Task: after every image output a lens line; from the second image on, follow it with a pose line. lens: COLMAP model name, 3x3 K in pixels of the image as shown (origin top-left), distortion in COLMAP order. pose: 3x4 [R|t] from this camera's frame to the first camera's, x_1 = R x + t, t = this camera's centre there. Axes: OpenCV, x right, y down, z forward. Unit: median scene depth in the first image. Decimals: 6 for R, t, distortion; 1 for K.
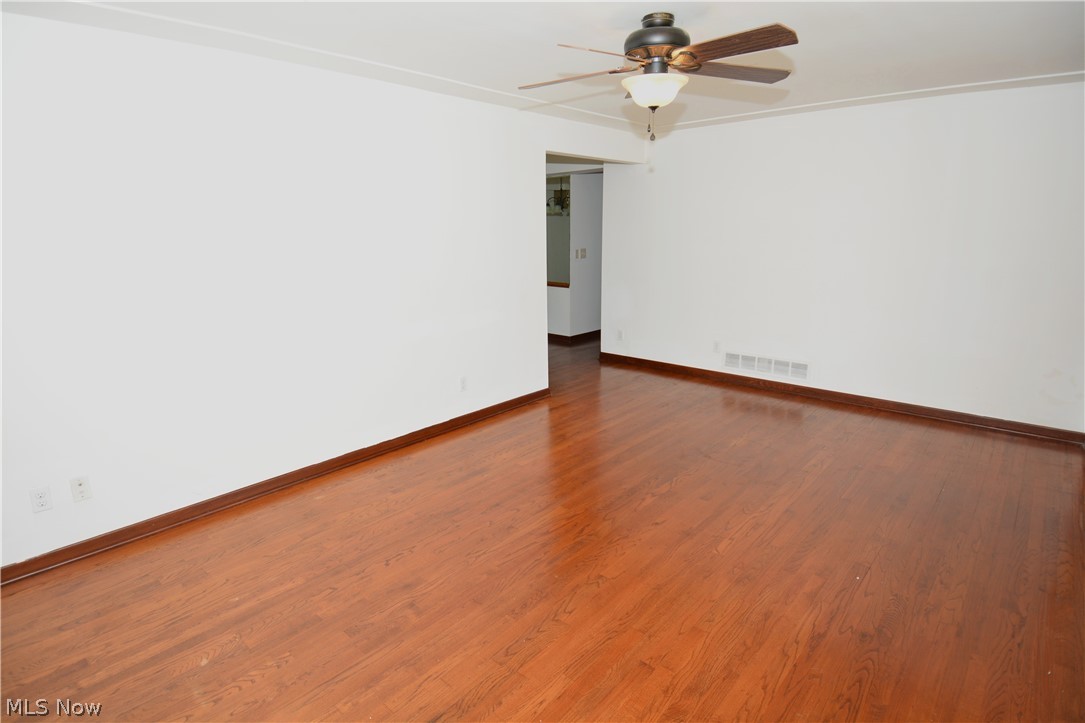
lens RADIAL K [[572.2, 0, 542.5], [0, 572.2, 361.5], [0, 0, 1]] dist [0.001987, 0.000303]
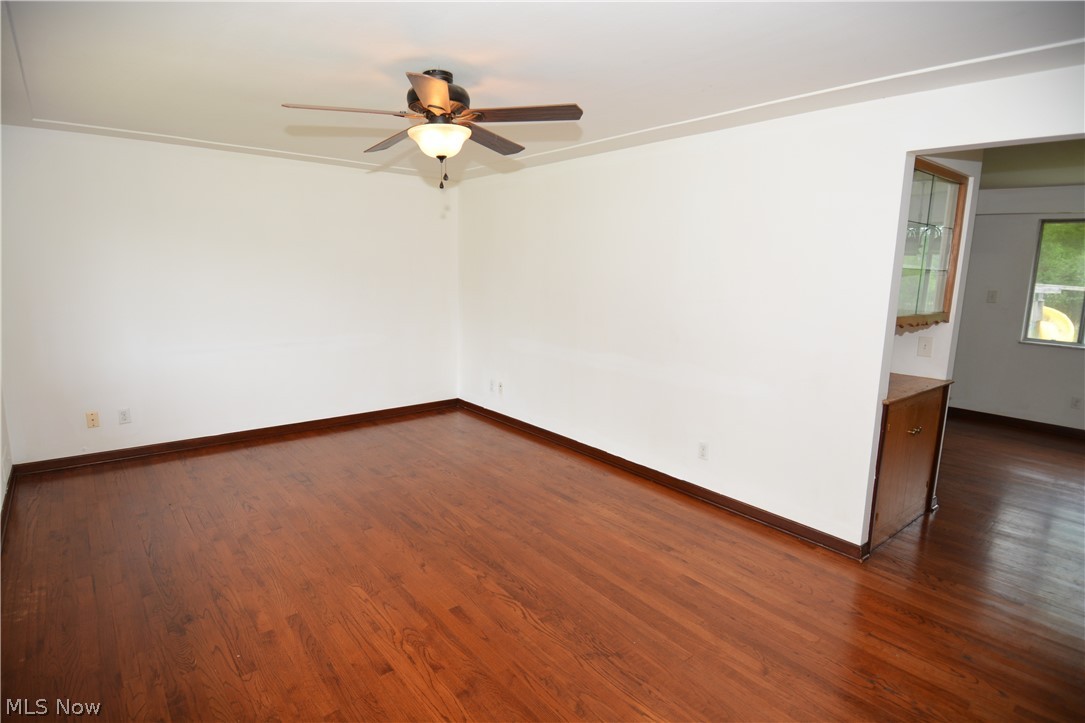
lens RADIAL K [[595.5, 0, 542.5], [0, 595.5, 361.5], [0, 0, 1]] dist [-0.004390, -0.001466]
pose [[-0.171556, 0.173545, -0.969768, 1.235034], [-0.255975, 0.942702, 0.213985, -0.359815], [0.951339, 0.284946, -0.117303, 1.370308]]
